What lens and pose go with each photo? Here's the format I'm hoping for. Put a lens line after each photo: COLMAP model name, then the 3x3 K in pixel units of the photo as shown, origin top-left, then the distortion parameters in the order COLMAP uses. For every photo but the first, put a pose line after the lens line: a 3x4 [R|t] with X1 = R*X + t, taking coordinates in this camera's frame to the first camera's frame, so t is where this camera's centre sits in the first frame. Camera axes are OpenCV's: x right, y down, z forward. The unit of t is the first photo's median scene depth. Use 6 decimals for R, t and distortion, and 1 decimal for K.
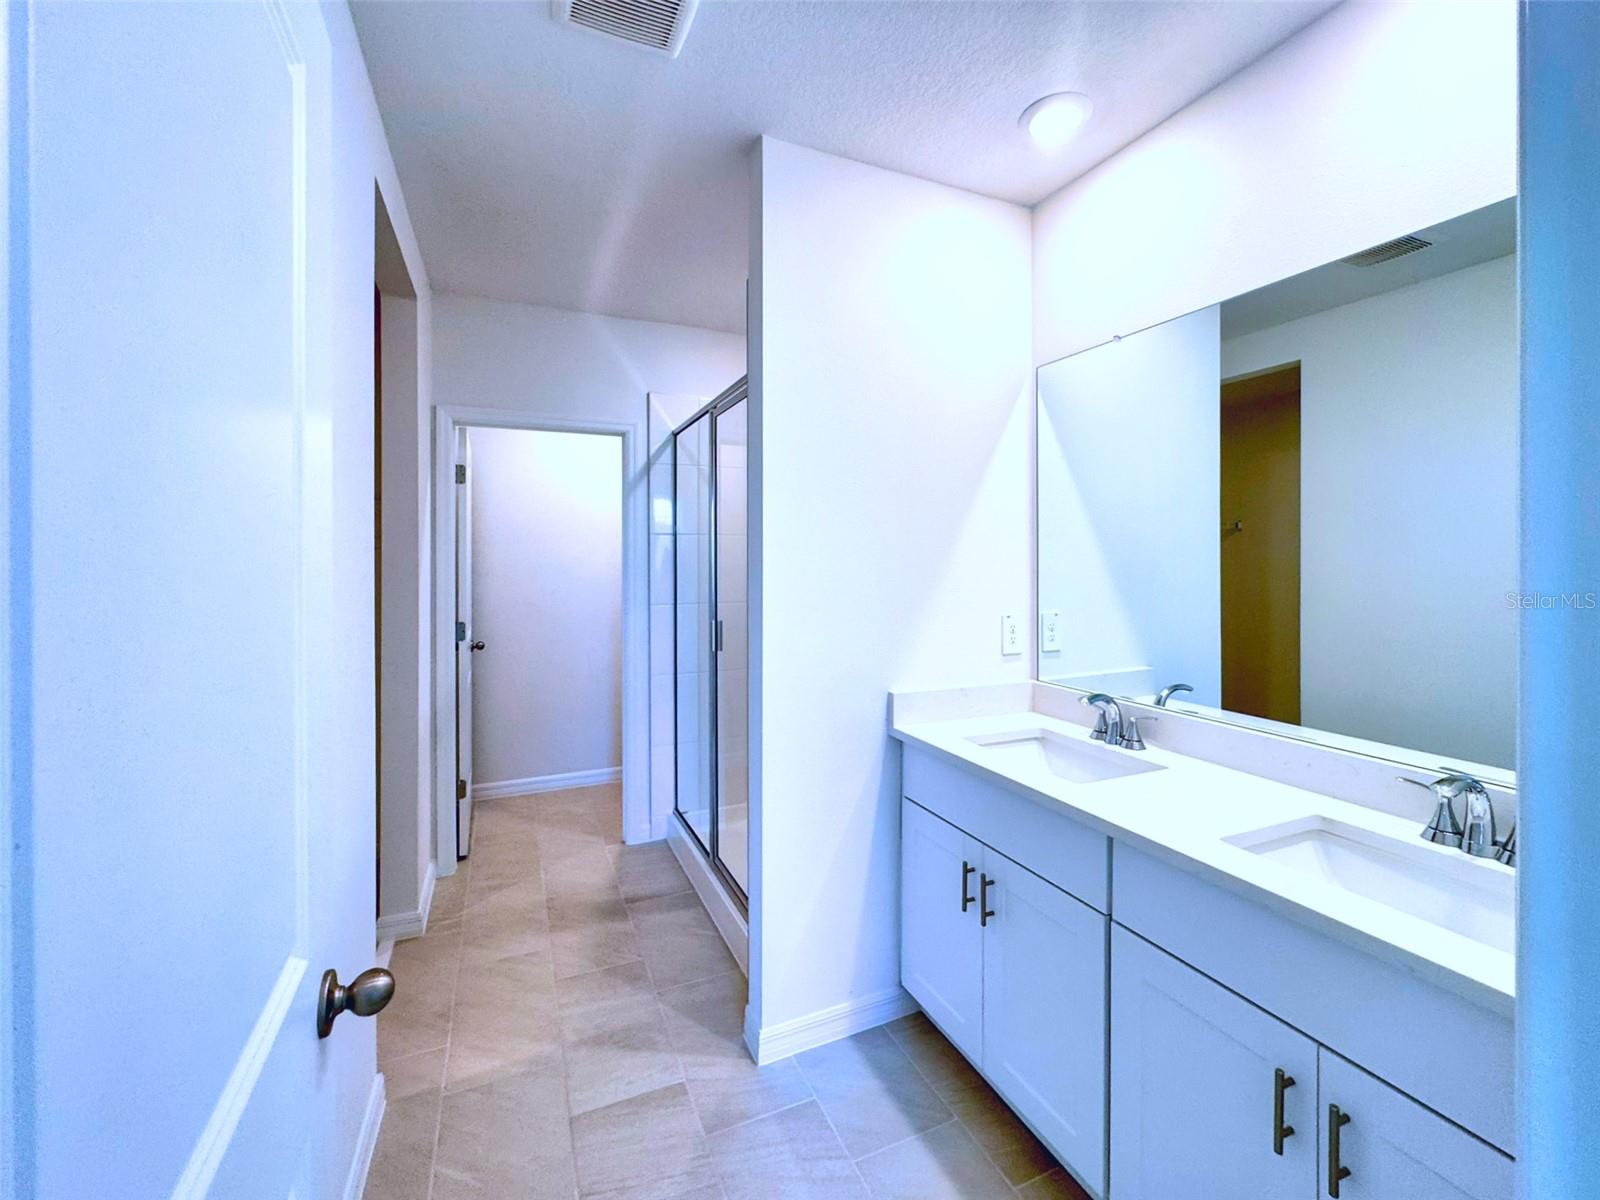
lens RADIAL K [[654.8, 0, 799.8], [0, 654.8, 563.1], [0, 0, 1]] dist [-0.004919, -0.000024]
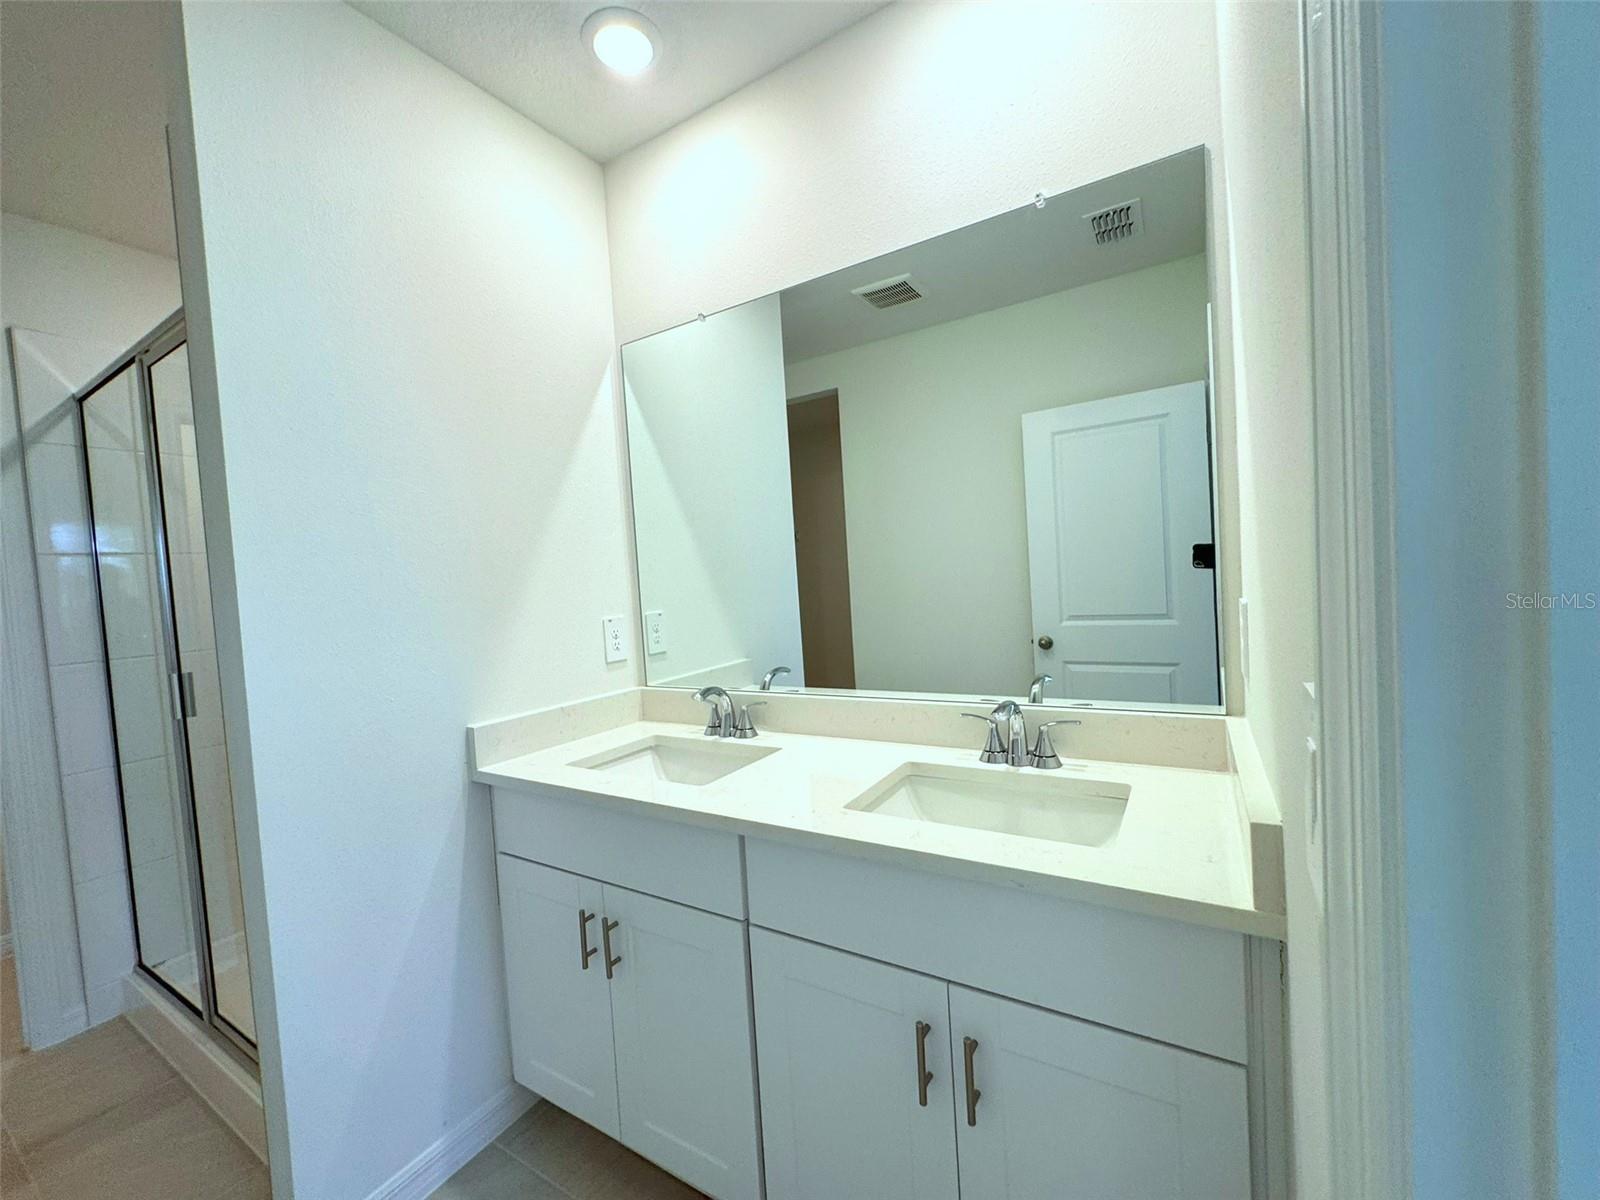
lens RADIAL K [[638.8, 0, 800.0], [0, 638.8, 600.0], [0, 0, 1]] dist [-0.002915, 0.000151]
pose [[0.818703, -0.071532, 0.569744, 0.040556], [0.062785, 0.997413, 0.035008, 0.046061], [-0.570775, 0.007110, 0.821076, 0.152470]]
